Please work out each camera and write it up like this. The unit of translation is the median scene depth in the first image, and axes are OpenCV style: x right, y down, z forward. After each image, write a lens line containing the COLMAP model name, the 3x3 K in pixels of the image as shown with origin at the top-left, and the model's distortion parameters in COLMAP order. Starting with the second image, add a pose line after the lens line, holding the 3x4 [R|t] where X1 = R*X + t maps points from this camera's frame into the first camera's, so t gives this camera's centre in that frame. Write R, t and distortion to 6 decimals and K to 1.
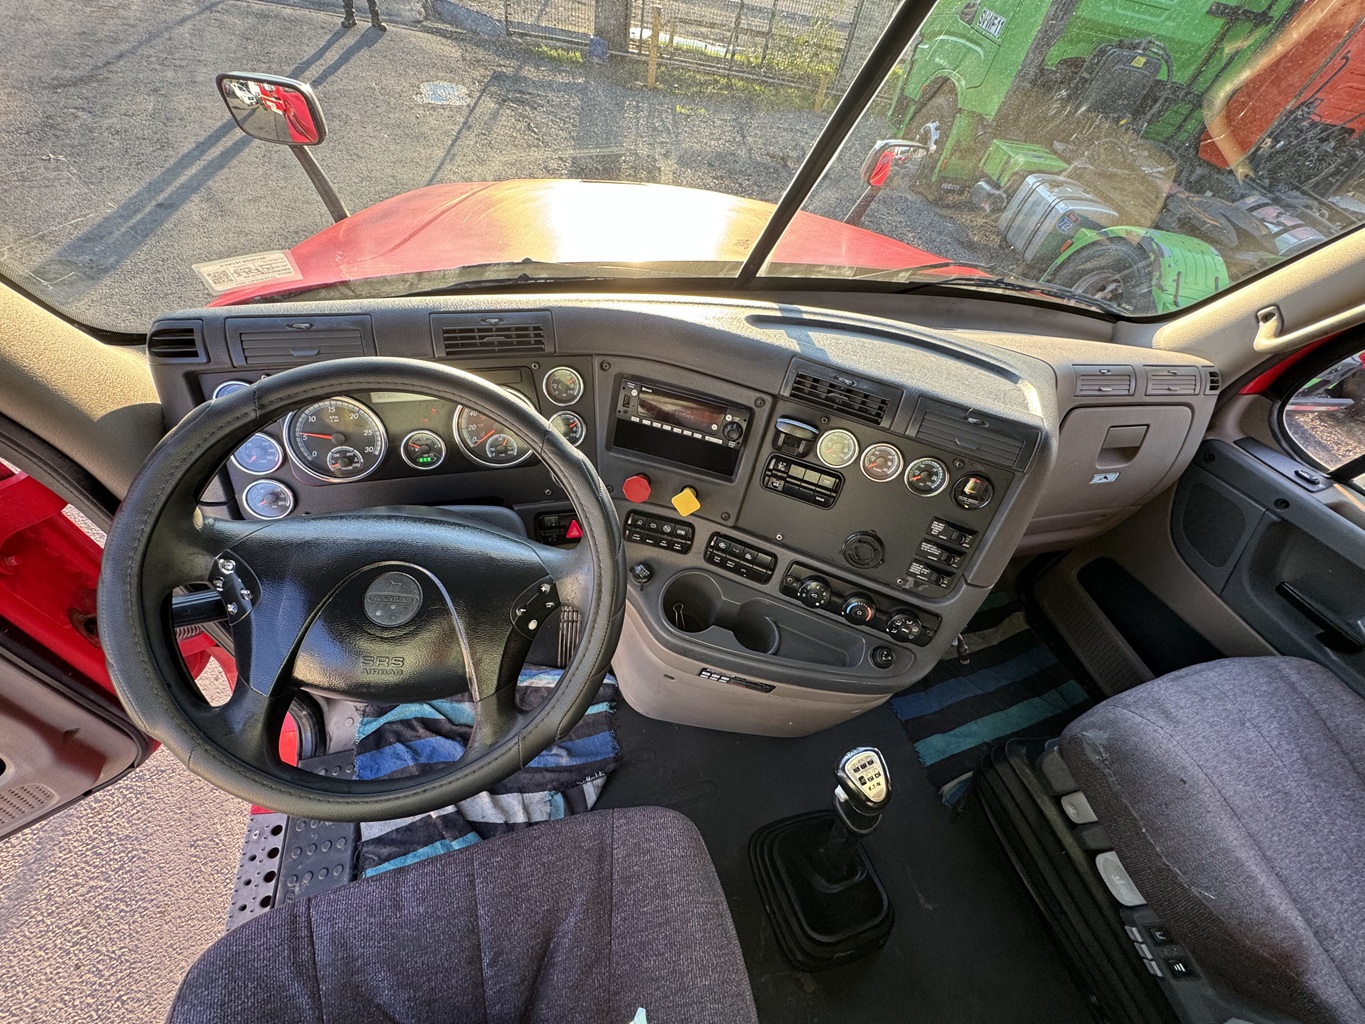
lens RADIAL K [[555.0, 0, 682.5], [0, 555.0, 512.0], [0, 0, 1]] dist [-0.002434, -0.000255]
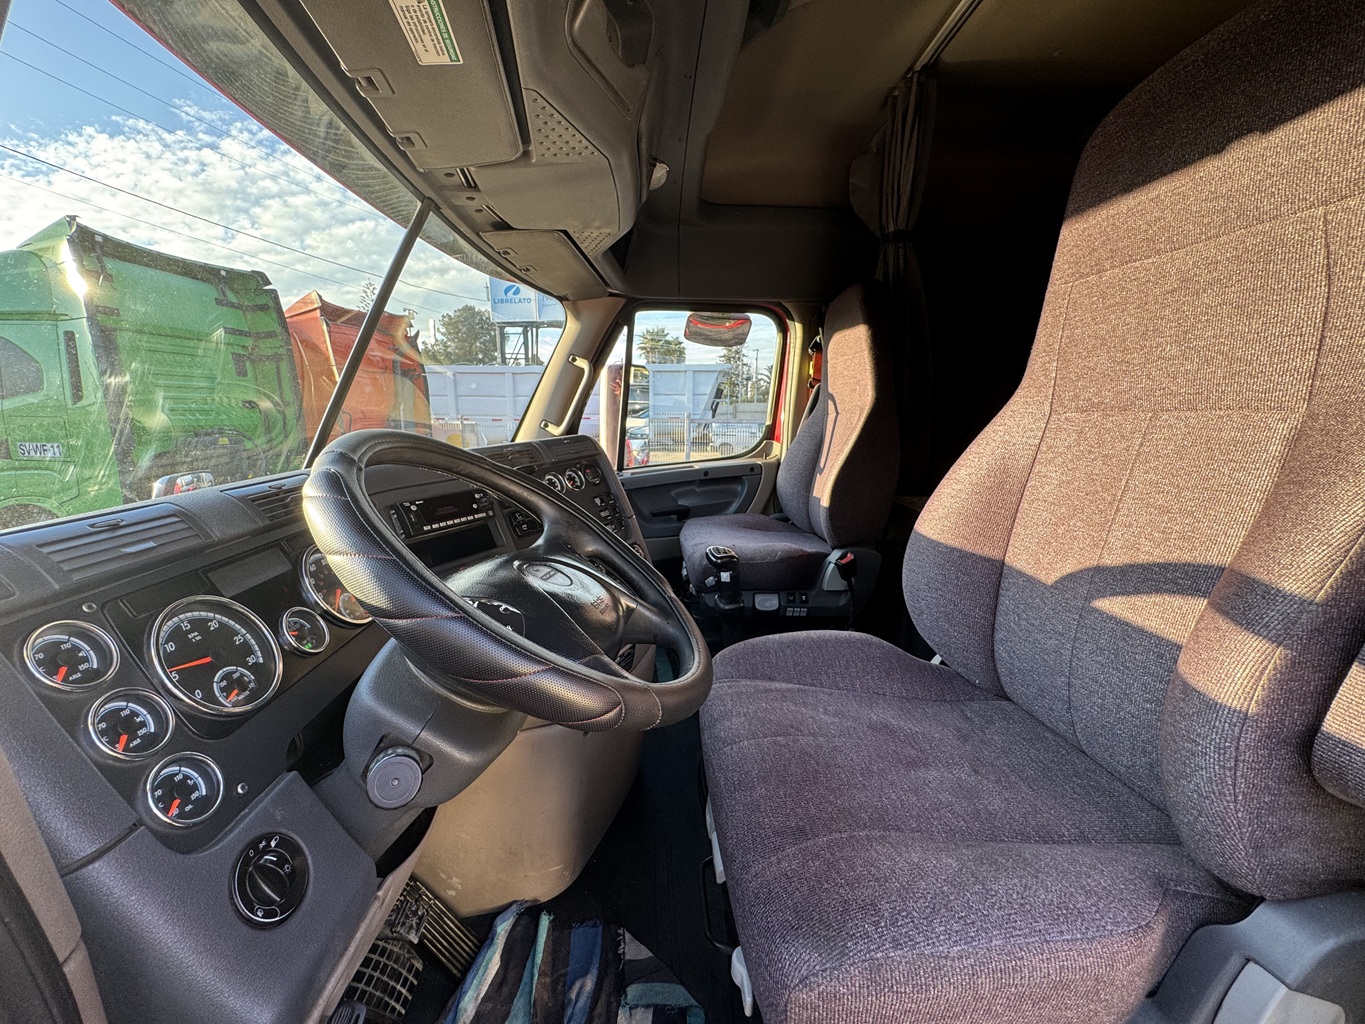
lens RADIAL K [[555.0, 0, 682.5], [0, 555.0, 512.0], [0, 0, 1]] dist [-0.002434, -0.000255]
pose [[0.202148, -0.325754, 0.923591, -0.983846], [0.786836, 0.615528, 0.044883, 0.166114], [-0.583117, 0.717642, 0.380742, 0.240656]]
